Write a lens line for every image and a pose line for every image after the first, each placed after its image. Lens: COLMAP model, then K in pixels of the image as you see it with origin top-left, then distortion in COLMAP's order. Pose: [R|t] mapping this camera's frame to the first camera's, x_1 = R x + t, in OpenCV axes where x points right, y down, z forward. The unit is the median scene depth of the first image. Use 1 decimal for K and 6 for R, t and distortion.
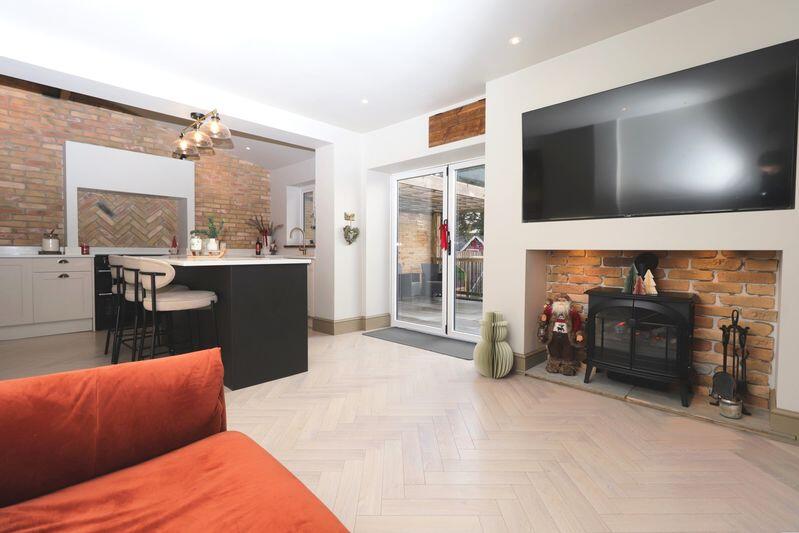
lens RADIAL K [[369.2, 0, 395.6], [0, 369.2, 263.7], [0, 0, 1]] dist [0.000830, 0.000922]
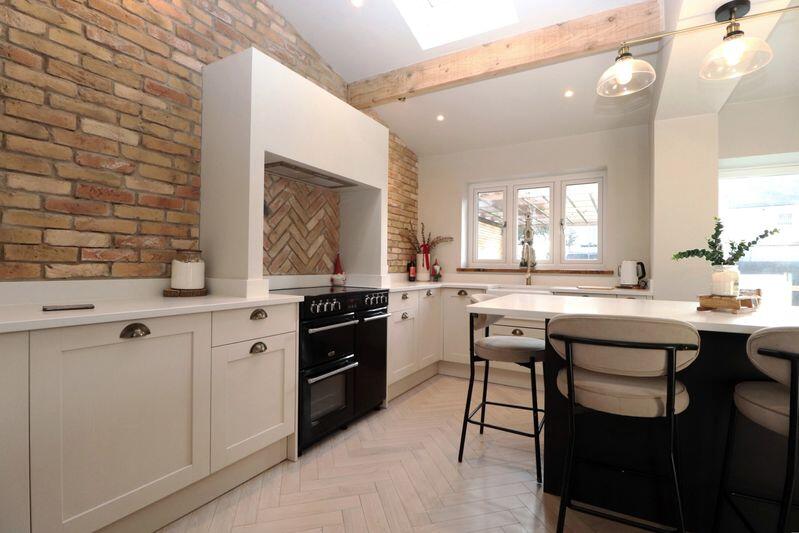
lens RADIAL K [[374.0, 0, 399.5], [0, 374.0, 266.5], [0, 0, 1]] dist [-0.002885, -0.011725]
pose [[0.974622, 0.004604, 0.223810, -0.780463], [0.001374, 0.999647, -0.026547, -0.048229], [-0.223853, 0.026181, 0.974271, 0.499860]]
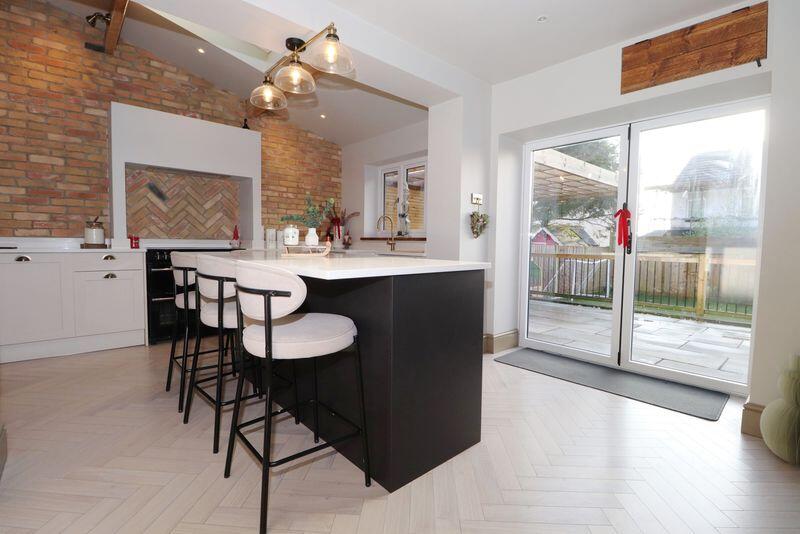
lens RADIAL K [[374.4, 0, 400.0], [0, 374.4, 267.0], [0, 0, 1]] dist [-0.002885, -0.011725]
pose [[0.997677, 0.011220, -0.067191, -0.222190], [-0.009225, 0.999509, 0.029936, -0.014179], [0.067494, -0.029246, 0.997291, 0.244756]]
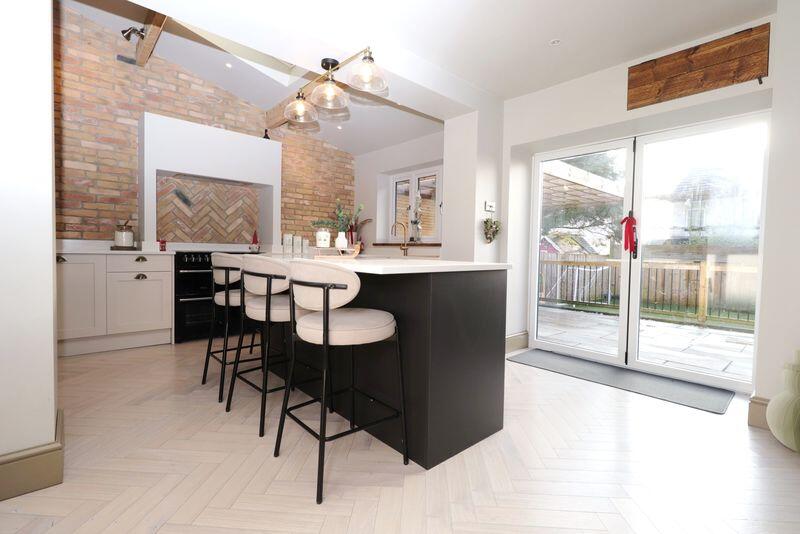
lens RADIAL K [[372.7, 0, 399.5], [0, 372.7, 265.0], [0, 0, 1]] dist [-0.000039, -0.000547]
pose [[0.997637, 0.016007, -0.066808, -0.256442], [-0.015748, 0.999866, 0.004401, -0.005755], [0.066870, -0.003338, 0.997756, 0.204008]]
